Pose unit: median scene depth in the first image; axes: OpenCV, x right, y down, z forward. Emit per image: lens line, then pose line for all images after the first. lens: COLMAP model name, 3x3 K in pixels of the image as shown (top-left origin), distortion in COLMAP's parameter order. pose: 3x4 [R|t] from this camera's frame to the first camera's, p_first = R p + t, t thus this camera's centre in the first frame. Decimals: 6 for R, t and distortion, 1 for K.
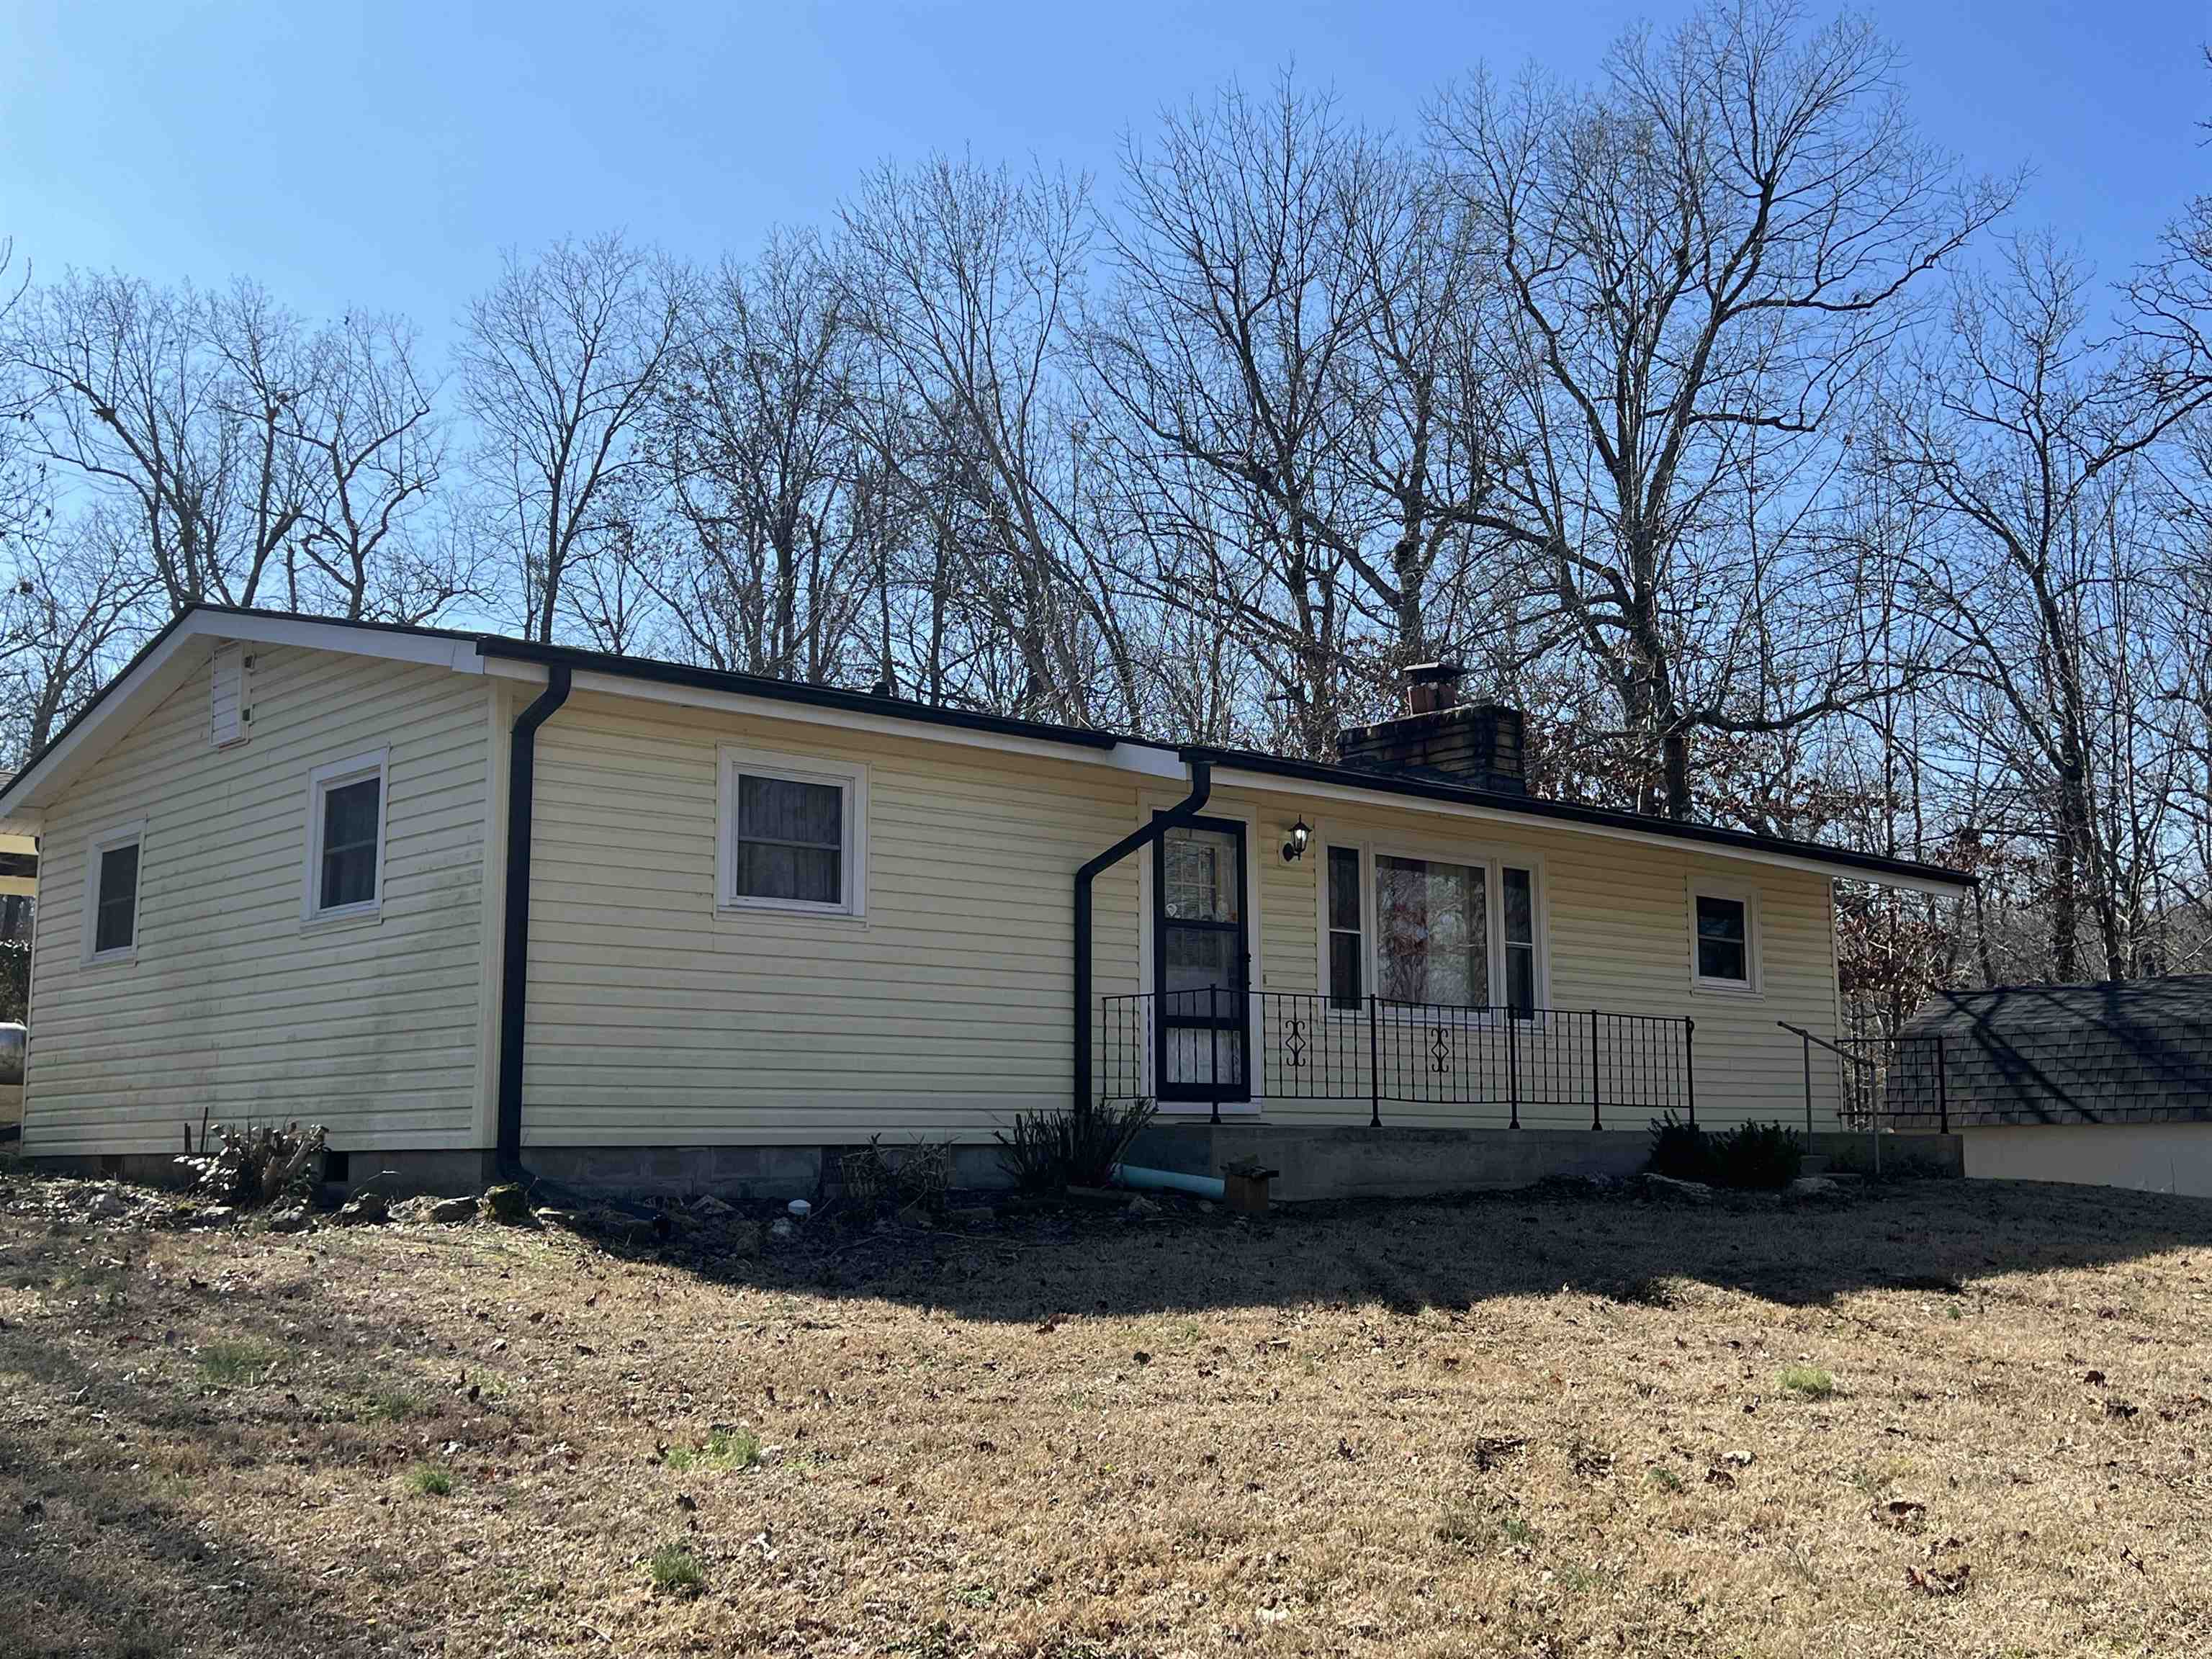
lens RADIAL K [[2270.5, 0, 1106.0], [0, 2270.5, 829.5], [0, 0, 1]] dist [0.111656, -0.167029]
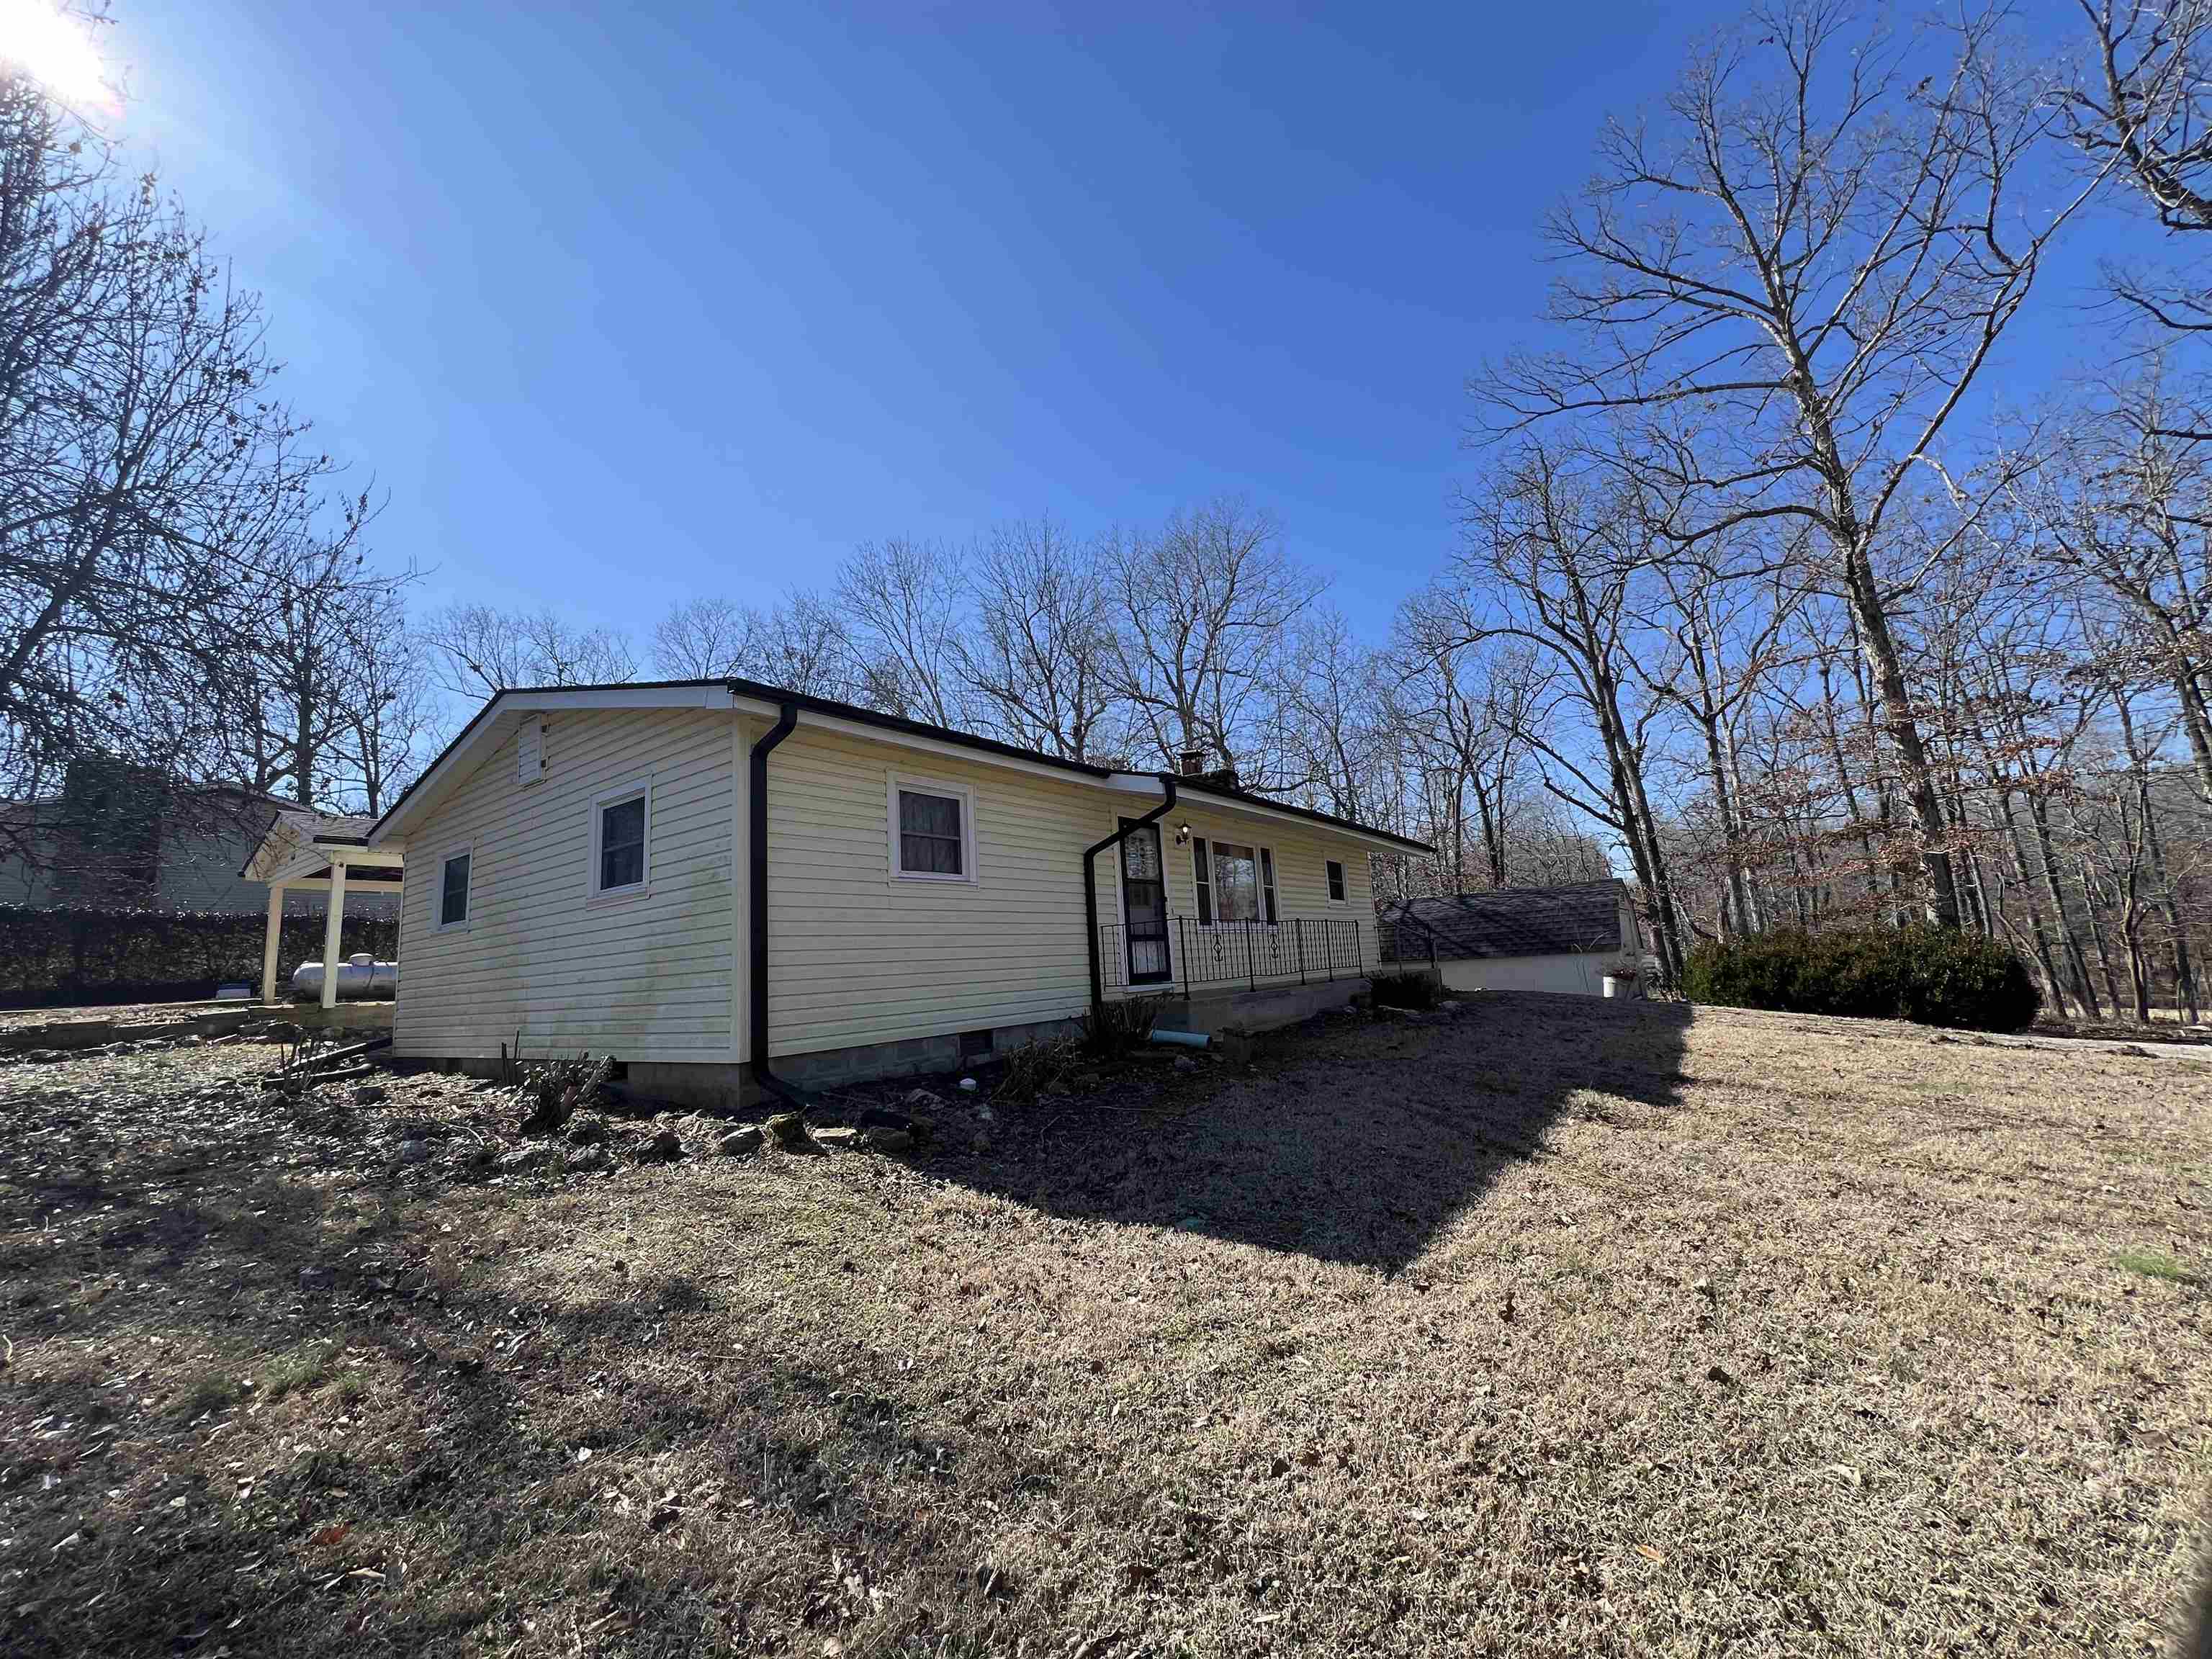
lens RADIAL K [[884.2, 0, 1106.0], [0, 884.2, 829.5], [0, 0, 1]] dist [0.000401, 0.000008]
pose [[0.979022, -0.024850, 0.202235, -0.125926], [0.029807, 0.999324, -0.021505, 0.015814], [-0.201563, 0.027082, 0.979101, 0.344767]]
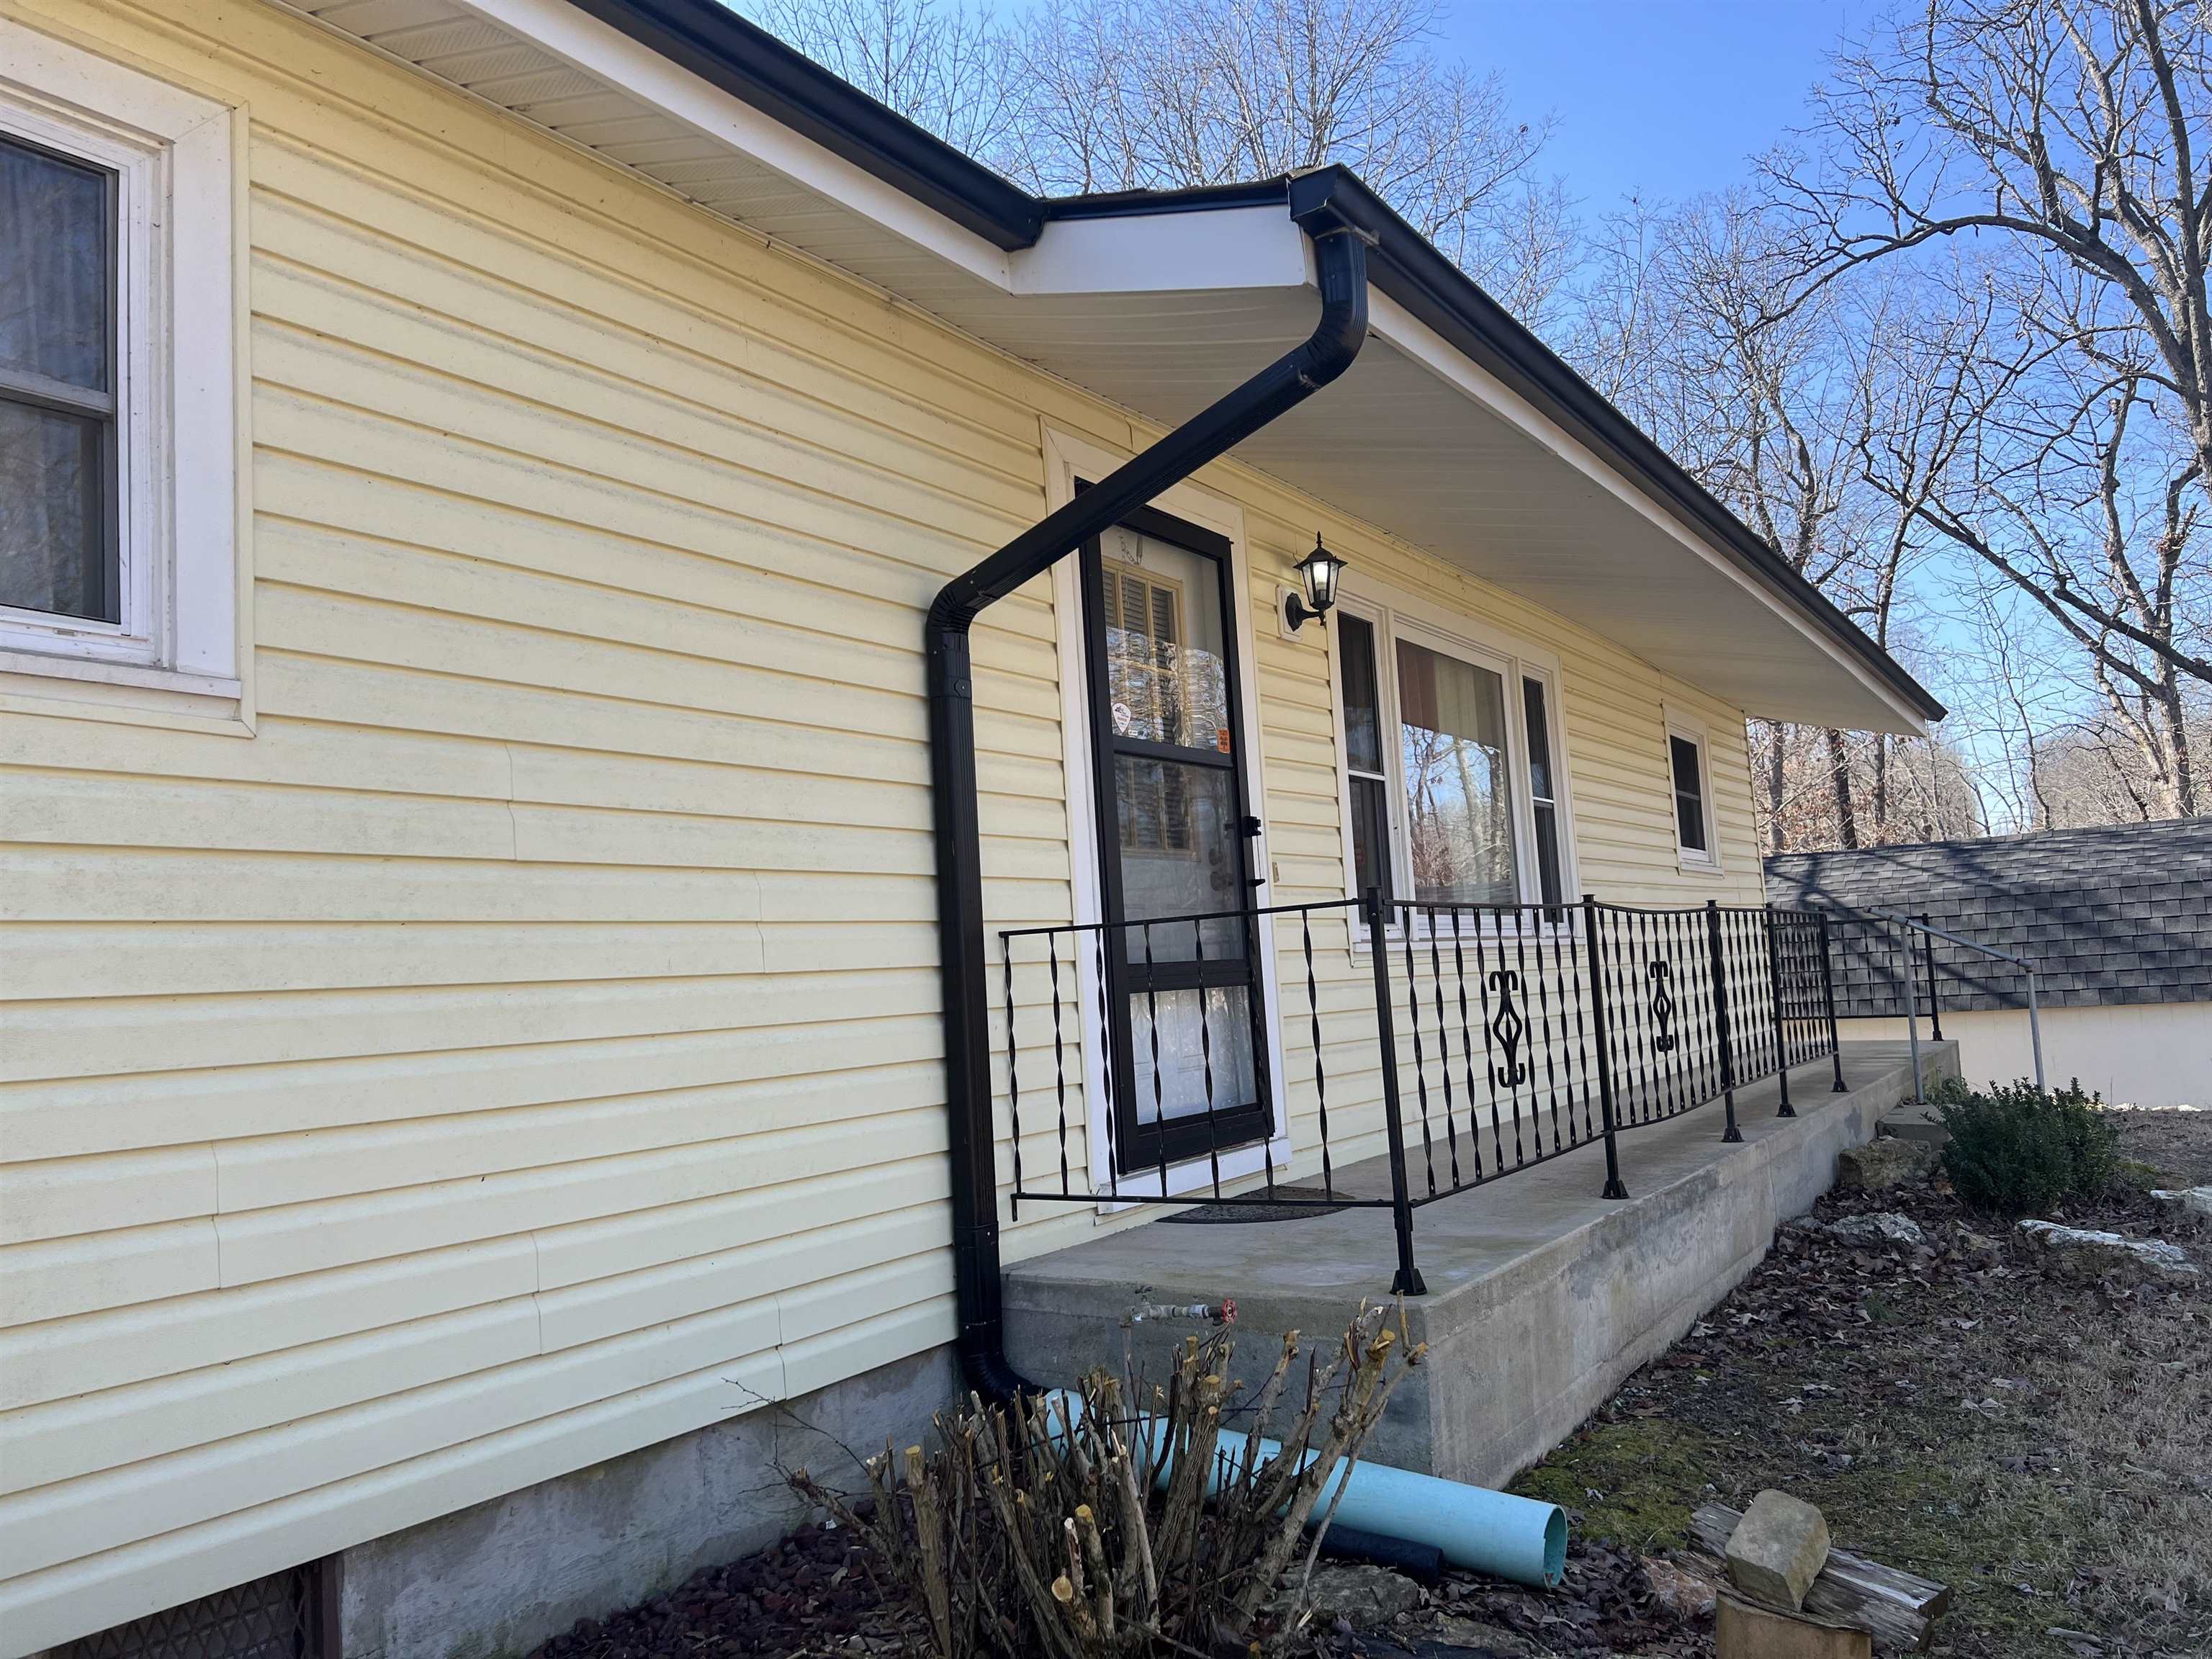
lens RADIAL K [[1639.5, 0, 1101.6], [0, 1639.5, 913.5], [0, 0, 1]] dist [0.087712, -0.126529]
pose [[0.969202, -0.044031, 0.242300, -0.051462], [0.023654, 0.995982, 0.086374, 0.045589], [-0.245129, -0.077982, 0.966349, 0.706591]]
